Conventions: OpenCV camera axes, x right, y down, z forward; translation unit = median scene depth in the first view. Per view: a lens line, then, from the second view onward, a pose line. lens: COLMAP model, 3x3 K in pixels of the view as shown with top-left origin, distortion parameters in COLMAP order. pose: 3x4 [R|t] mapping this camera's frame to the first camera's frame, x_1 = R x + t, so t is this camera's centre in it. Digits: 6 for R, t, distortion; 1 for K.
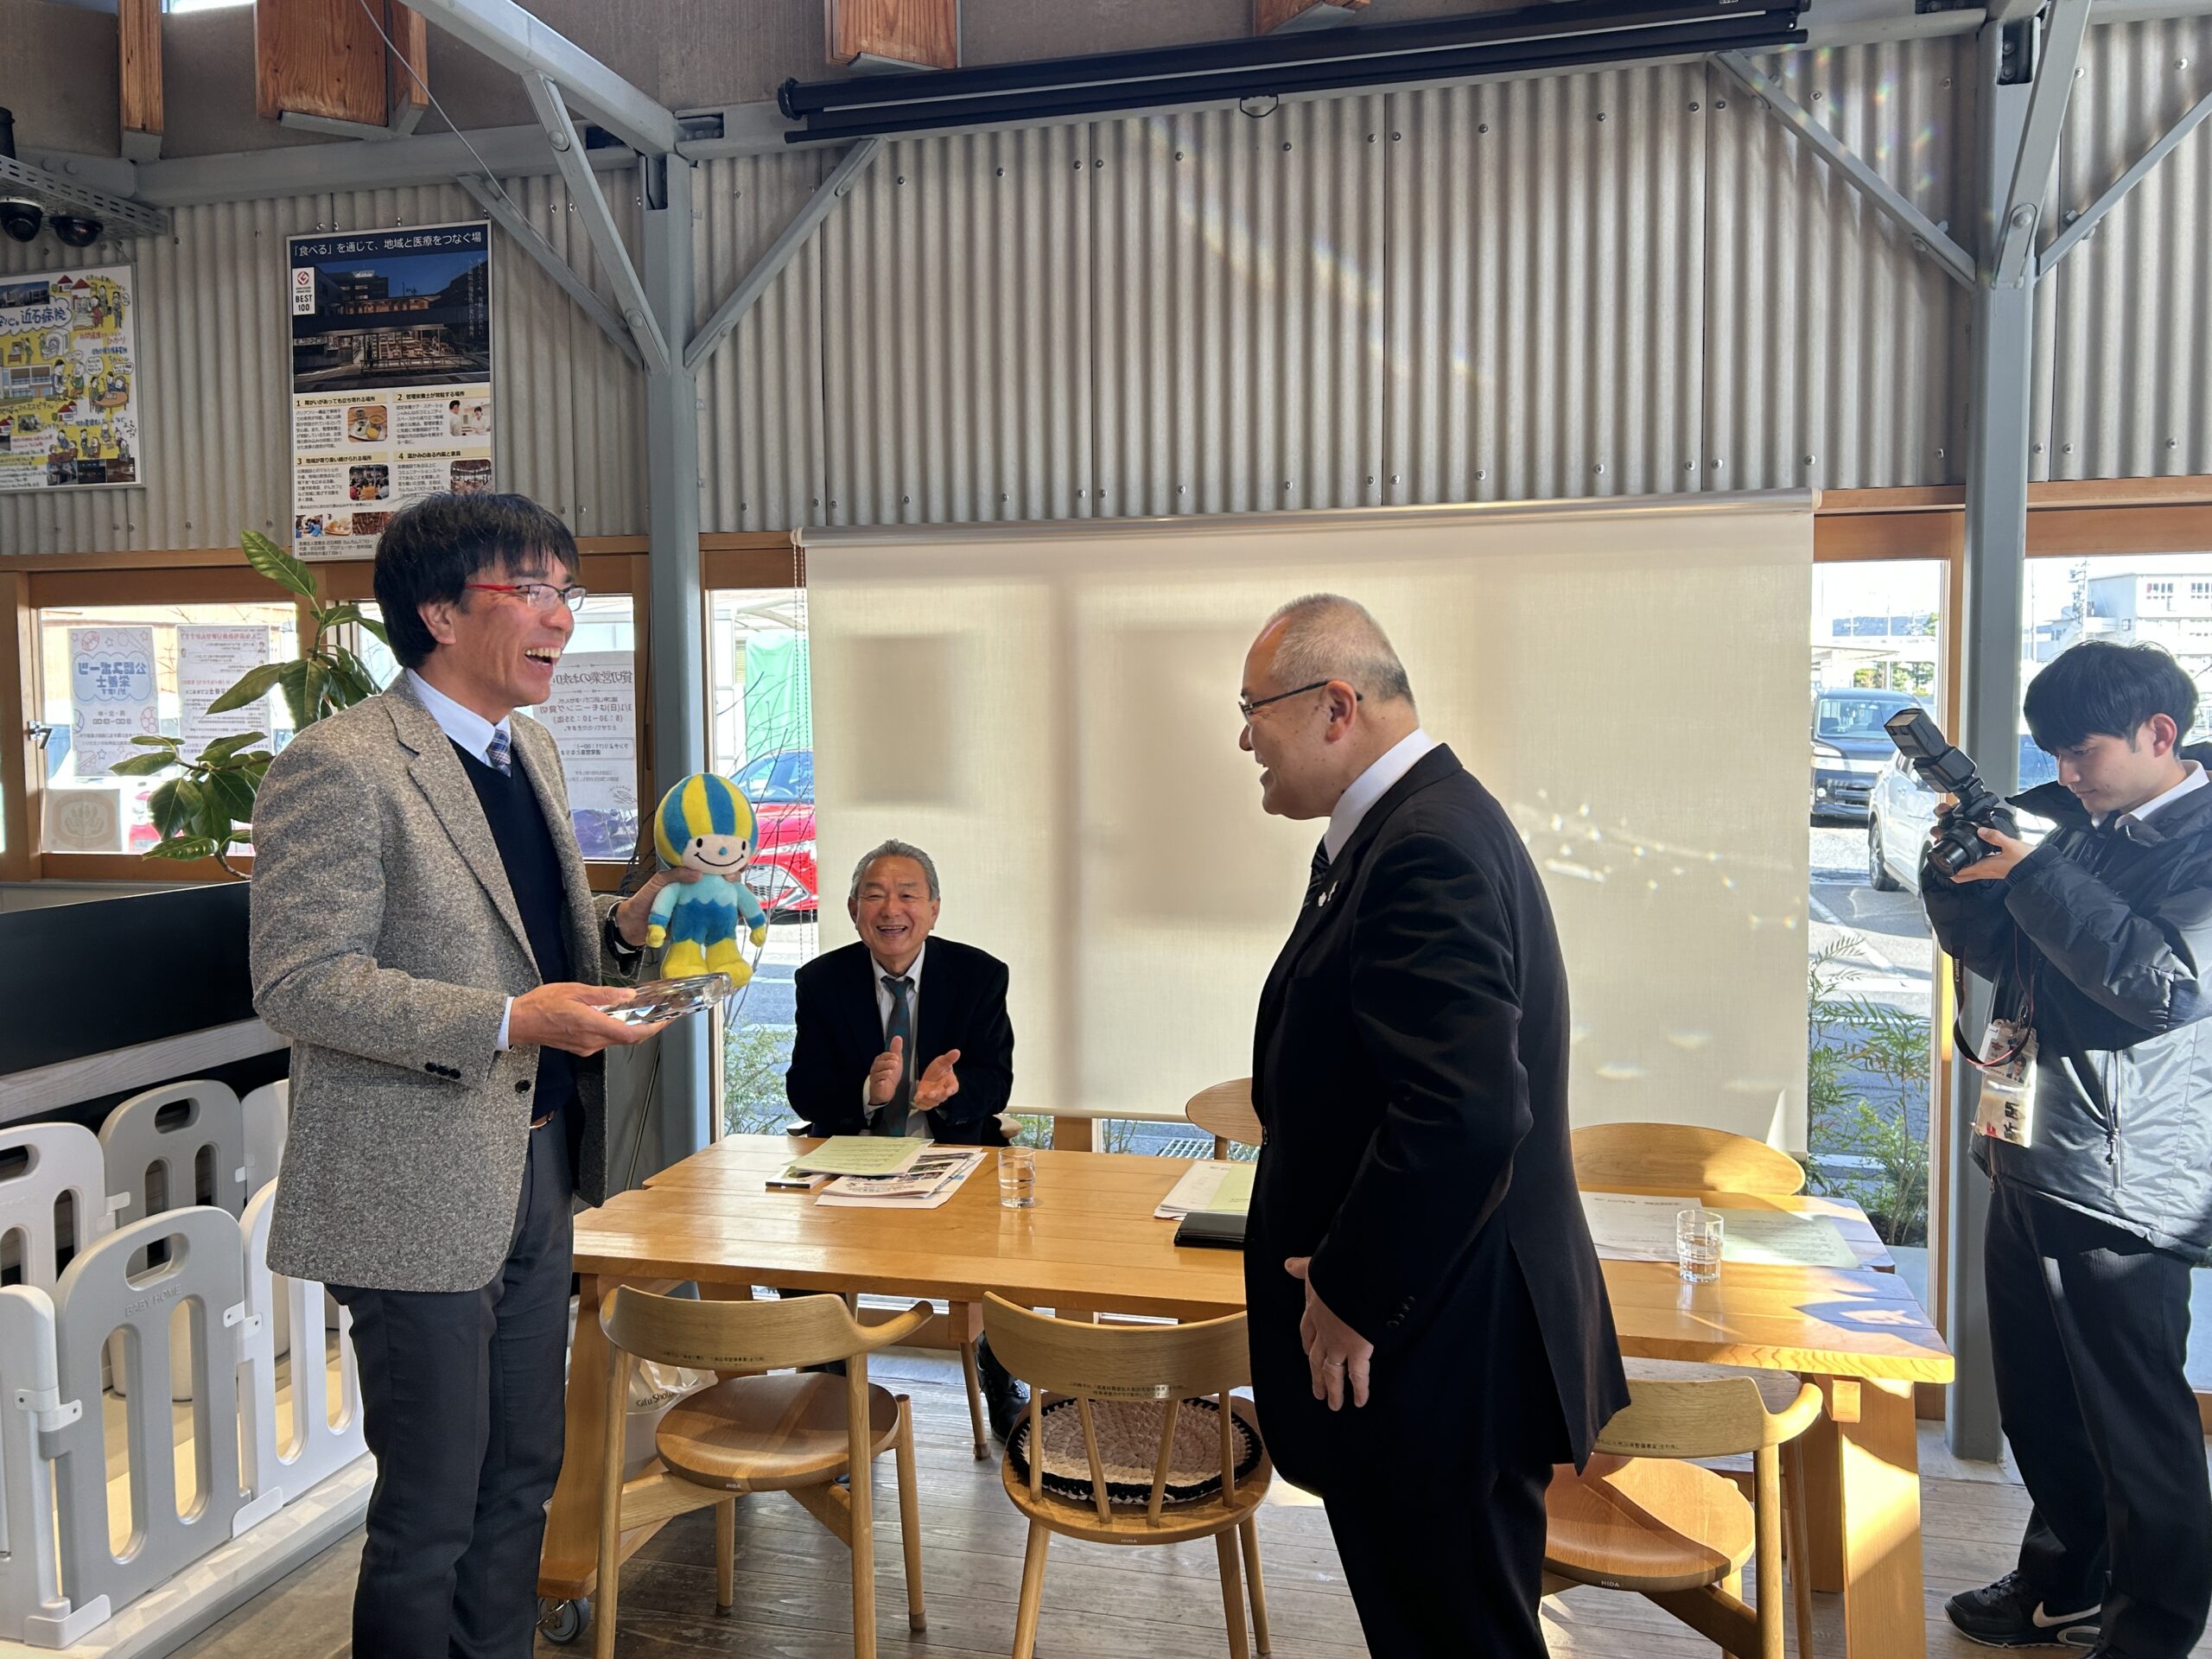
lens RADIAL K [[1680.5, 0, 1102.8], [0, 1680.5, 815.7], [0, 0, 1]] dist [0.027295, -0.049209]
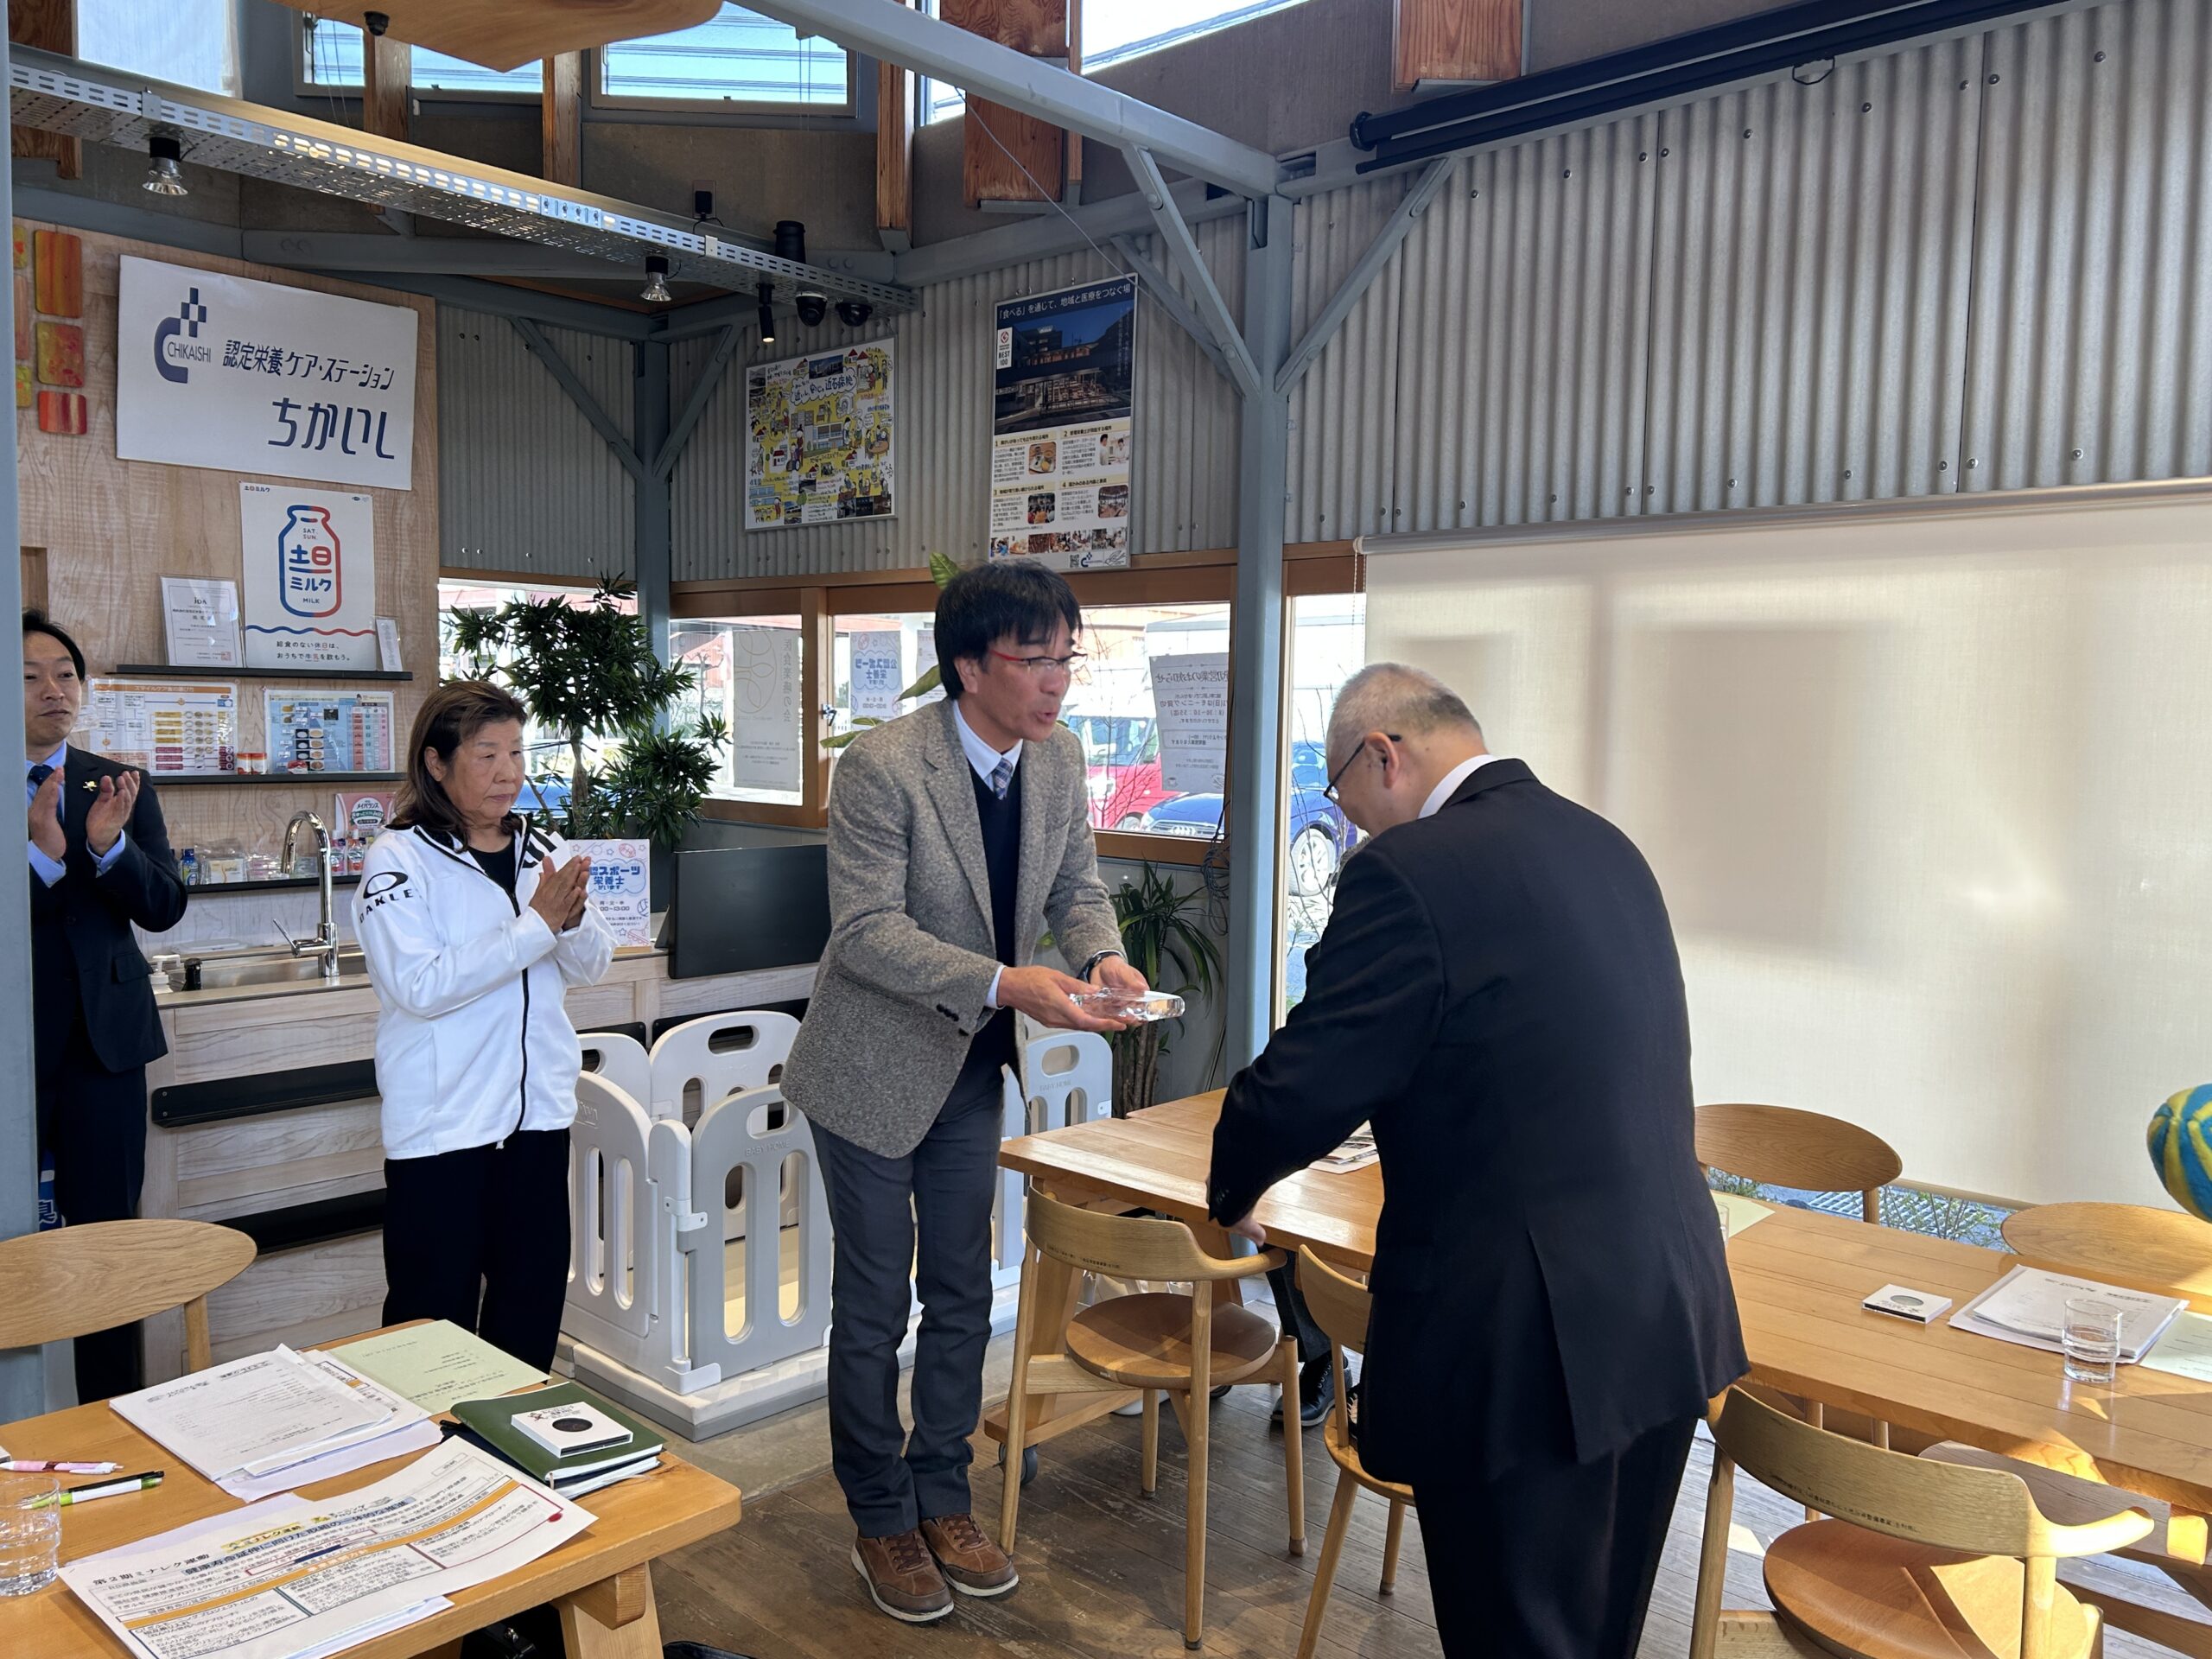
lens RADIAL K [[1680.5, 0, 1104.6], [0, 1680.5, 848.0], [0, 0, 1]] dist [0.027295, -0.049209]
pose [[0.872241, 0.060755, -0.485287, 0.196893], [-0.050228, 0.998135, 0.034681, -0.003151], [0.486490, -0.005875, 0.873667, -0.008989]]
